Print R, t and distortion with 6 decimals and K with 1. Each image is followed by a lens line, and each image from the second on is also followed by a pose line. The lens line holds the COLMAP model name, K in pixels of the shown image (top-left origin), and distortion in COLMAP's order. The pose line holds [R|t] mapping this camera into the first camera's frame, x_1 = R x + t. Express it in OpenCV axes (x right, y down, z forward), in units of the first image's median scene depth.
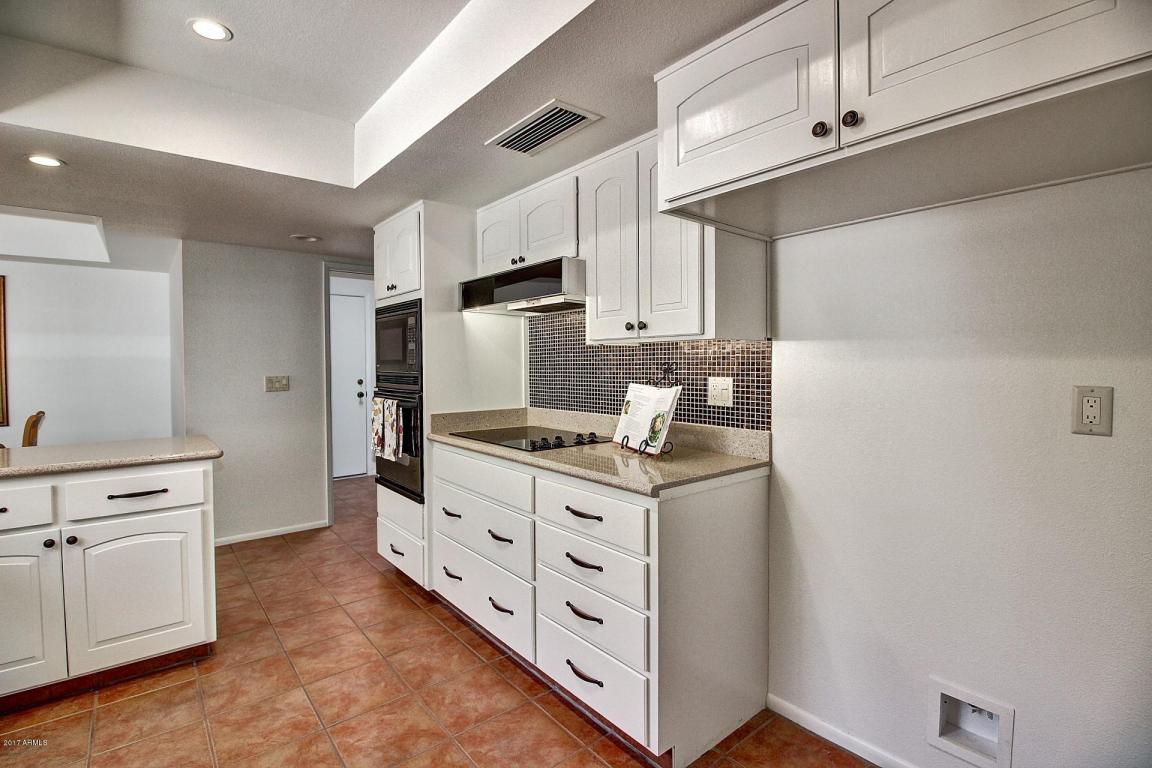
lens RADIAL K [[537.4, 0, 569.3], [0, 537.4, 374.1], [0, 0, 1]] dist [-0.002031, -0.013312]
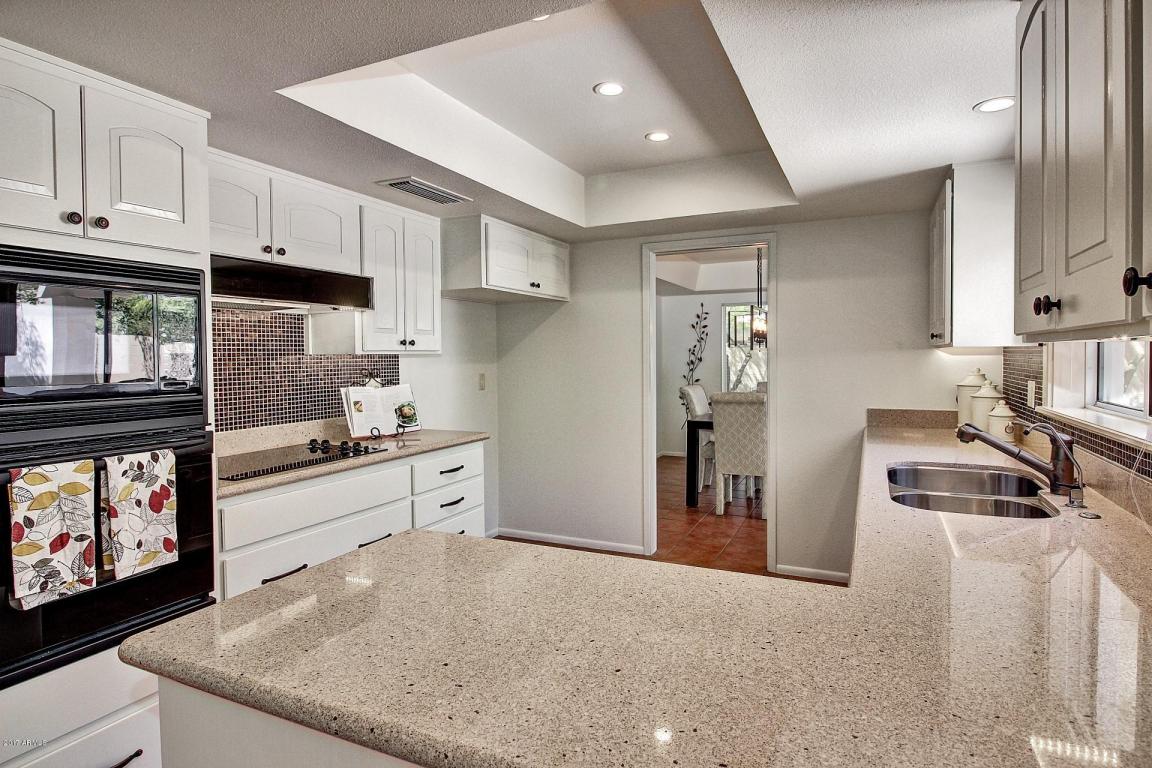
lens RADIAL K [[638.2, 0, 555.1], [0, 638.2, 376.3], [0, 0, 1]] dist [-0.020540, -0.001181]
pose [[-0.411215, -0.019856, 0.911322, -1.610107], [0.030613, 0.998898, 0.035577, -0.050012], [-0.911024, 0.042528, -0.410154, 1.382815]]
